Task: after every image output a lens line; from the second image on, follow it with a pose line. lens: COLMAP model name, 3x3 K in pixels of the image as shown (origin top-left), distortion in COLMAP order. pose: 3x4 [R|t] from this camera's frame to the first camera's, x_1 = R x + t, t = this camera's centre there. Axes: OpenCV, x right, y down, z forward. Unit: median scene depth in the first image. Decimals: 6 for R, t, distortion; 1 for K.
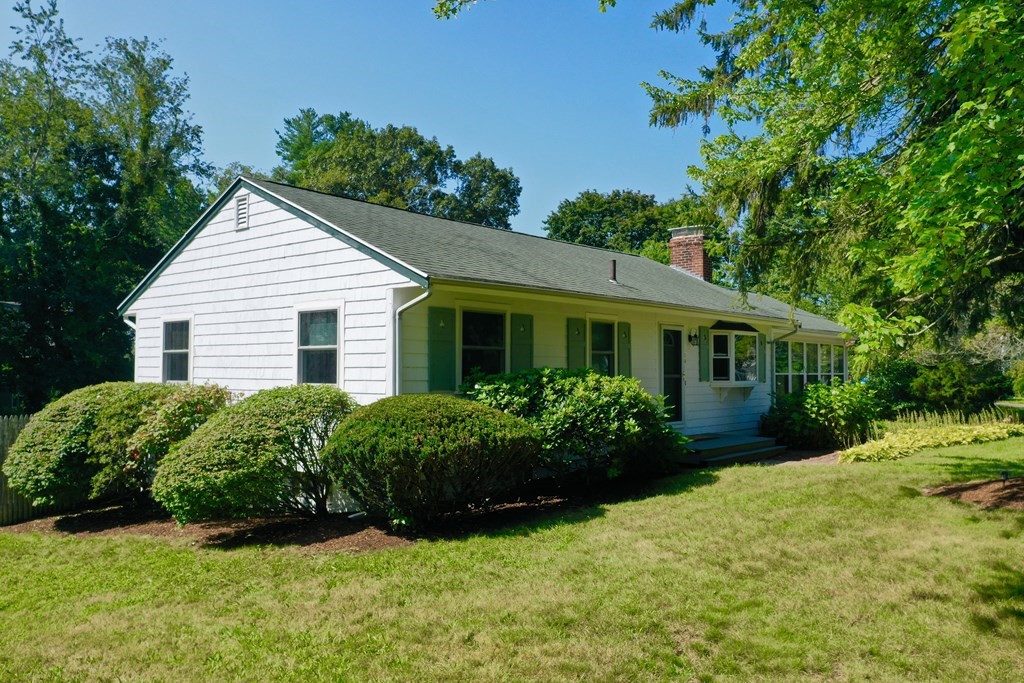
lens RADIAL K [[819.2, 0, 515.7], [0, 819.2, 344.5], [0, 0, 1]] dist [0.000708, -0.021492]
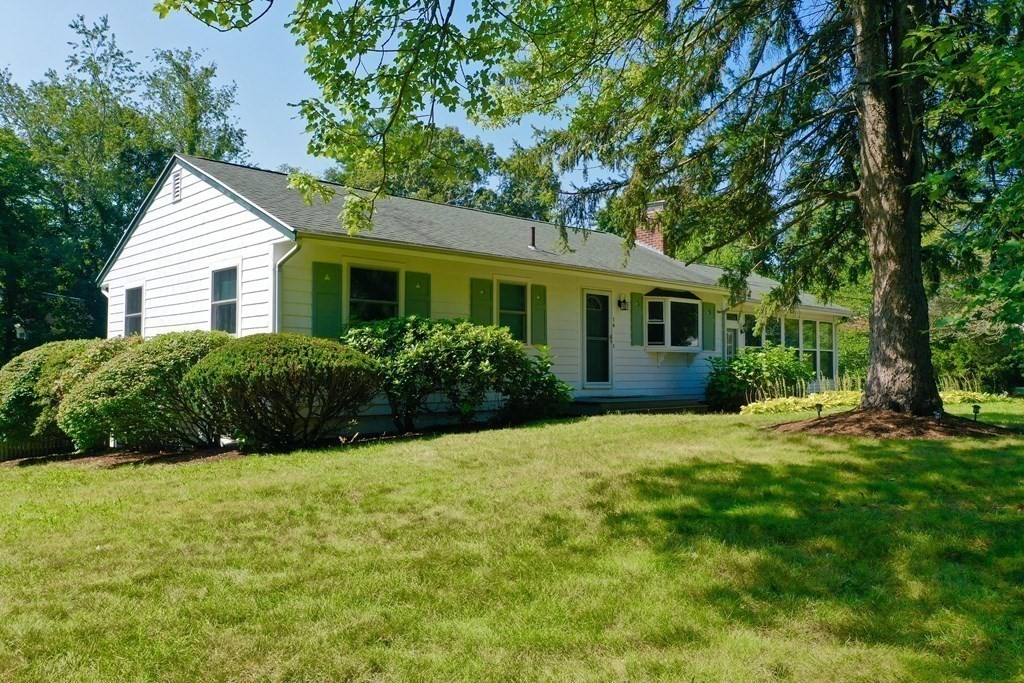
lens RADIAL K [[819.2, 0, 532.0], [0, 819.2, 342.0], [0, 0, 1]] dist [0.000708, -0.021492]
pose [[0.994994, -0.005970, -0.099752, 0.223660], [0.004902, 0.999928, -0.010951, 0.056841], [0.099810, 0.010407, 0.994952, -0.052300]]
